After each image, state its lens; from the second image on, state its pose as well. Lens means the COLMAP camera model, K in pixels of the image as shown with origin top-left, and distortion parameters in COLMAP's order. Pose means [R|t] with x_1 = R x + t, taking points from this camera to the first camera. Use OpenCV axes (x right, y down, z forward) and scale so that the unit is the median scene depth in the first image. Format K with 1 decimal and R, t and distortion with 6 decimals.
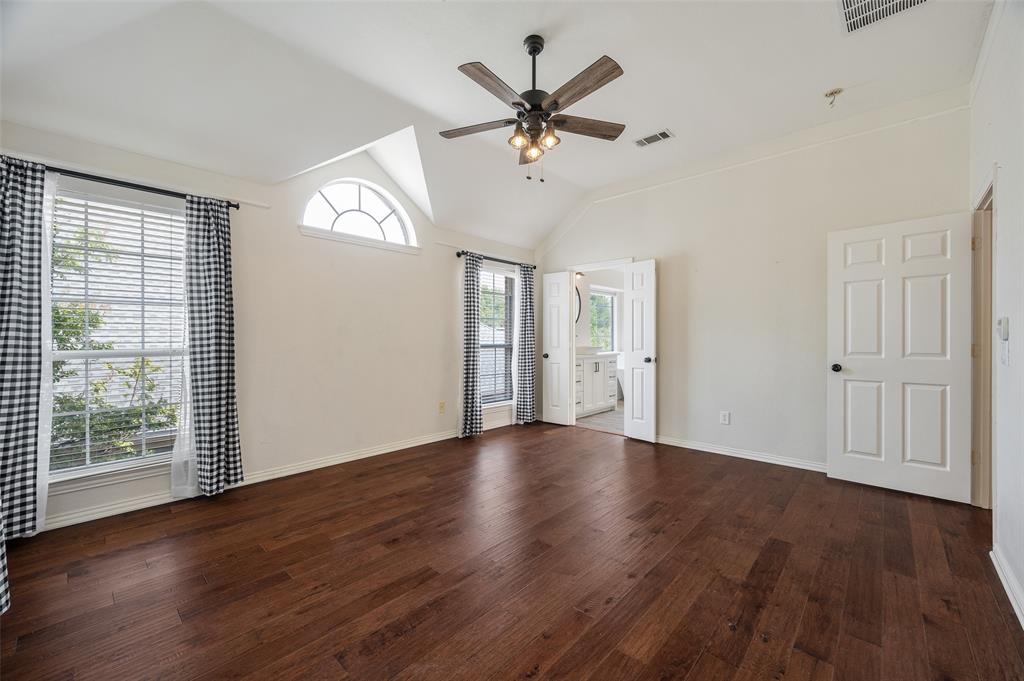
lens RADIAL K [[403.6, 0, 512.2], [0, 403.6, 336.9], [0, 0, 1]] dist [0.000327, -0.000020]
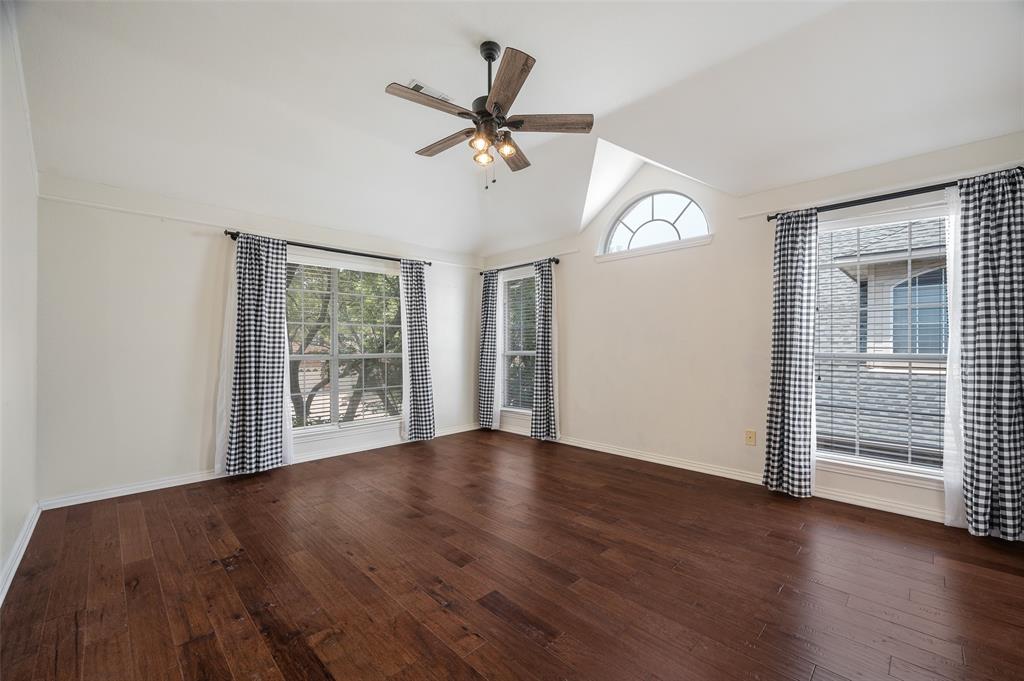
lens RADIAL K [[408.2, 0, 526.1], [0, 408.2, 341.6], [0, 0, 1]] dist [-0.006669, 0.000043]
pose [[-0.018184, -0.008198, -0.999801, 0.767051], [0.008027, 0.999933, -0.008345, 0.002087], [0.999802, -0.008177, -0.018117, 0.803495]]
